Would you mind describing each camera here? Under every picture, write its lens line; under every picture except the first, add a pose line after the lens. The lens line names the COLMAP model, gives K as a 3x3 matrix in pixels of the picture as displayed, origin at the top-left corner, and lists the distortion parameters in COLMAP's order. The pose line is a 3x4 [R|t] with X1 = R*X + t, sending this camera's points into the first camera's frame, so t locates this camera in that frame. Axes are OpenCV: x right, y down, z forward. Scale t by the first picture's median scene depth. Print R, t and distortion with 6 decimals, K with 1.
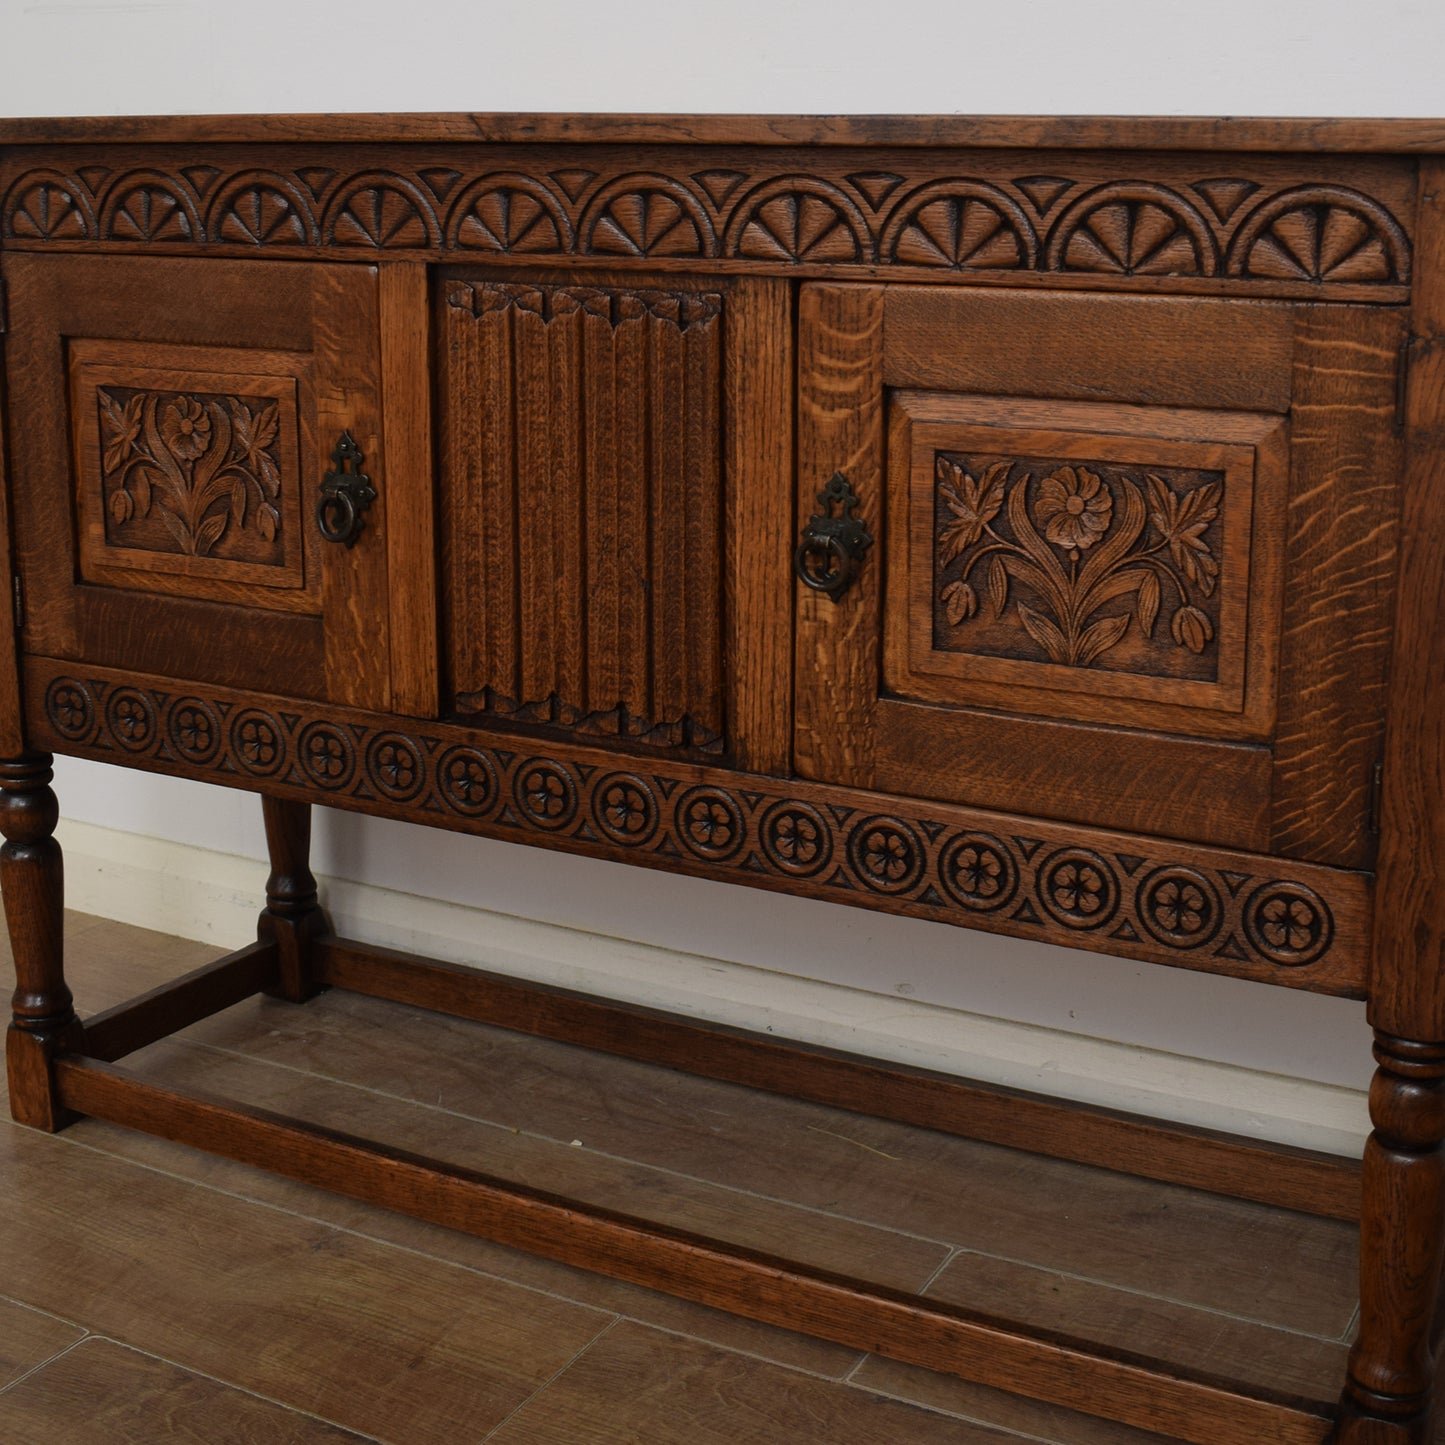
lens RADIAL K [[2117.7, 0, 772.6], [0, 2117.7, 544.8], [0, 0, 1]] dist [-0.099055, 0.035862]
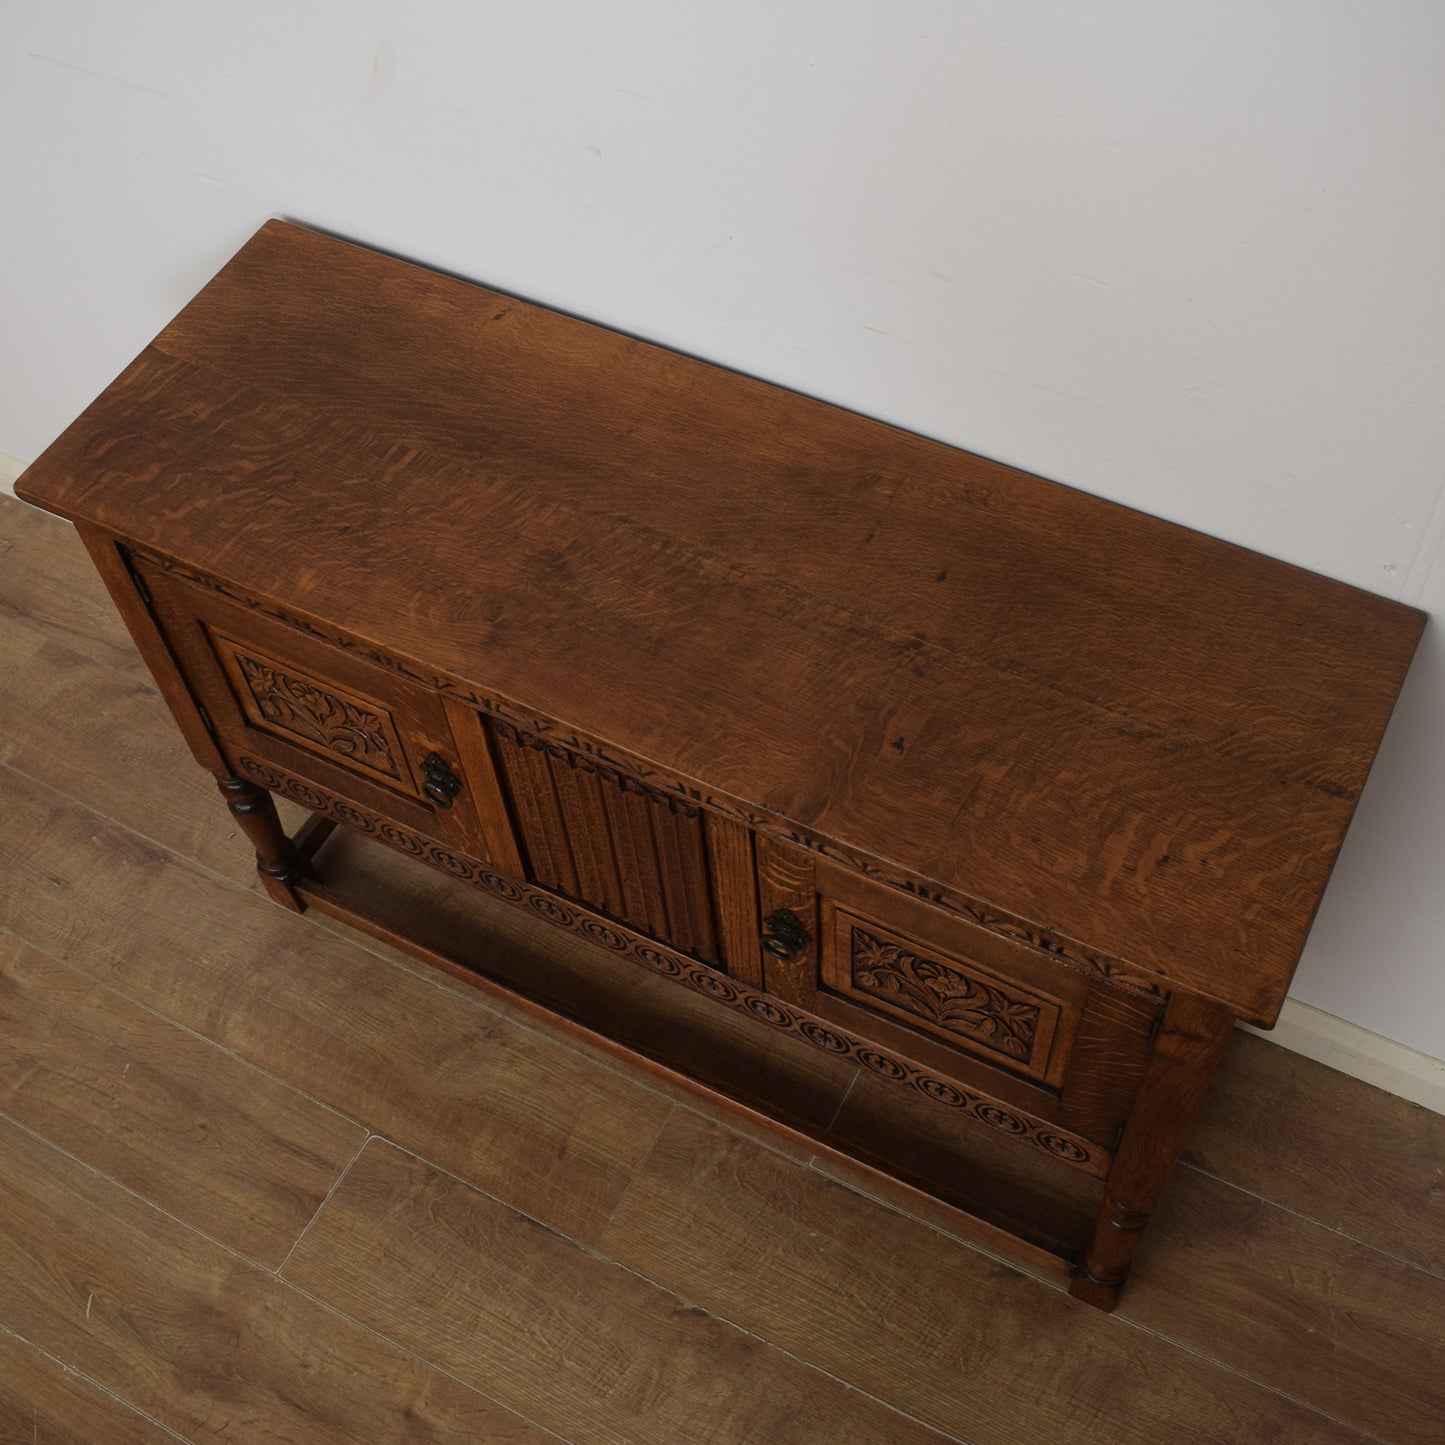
lens RADIAL K [[1827.2, 0, 715.1], [0, 1827.2, 664.7], [0, 0, 1]] dist [-0.080032, -0.014806]
pose [[0.998144, -0.028399, -0.053873, 0.052039], [0.057582, 0.728087, 0.683062, -0.983648], [0.019825, -0.684896, 0.728371, 0.188769]]
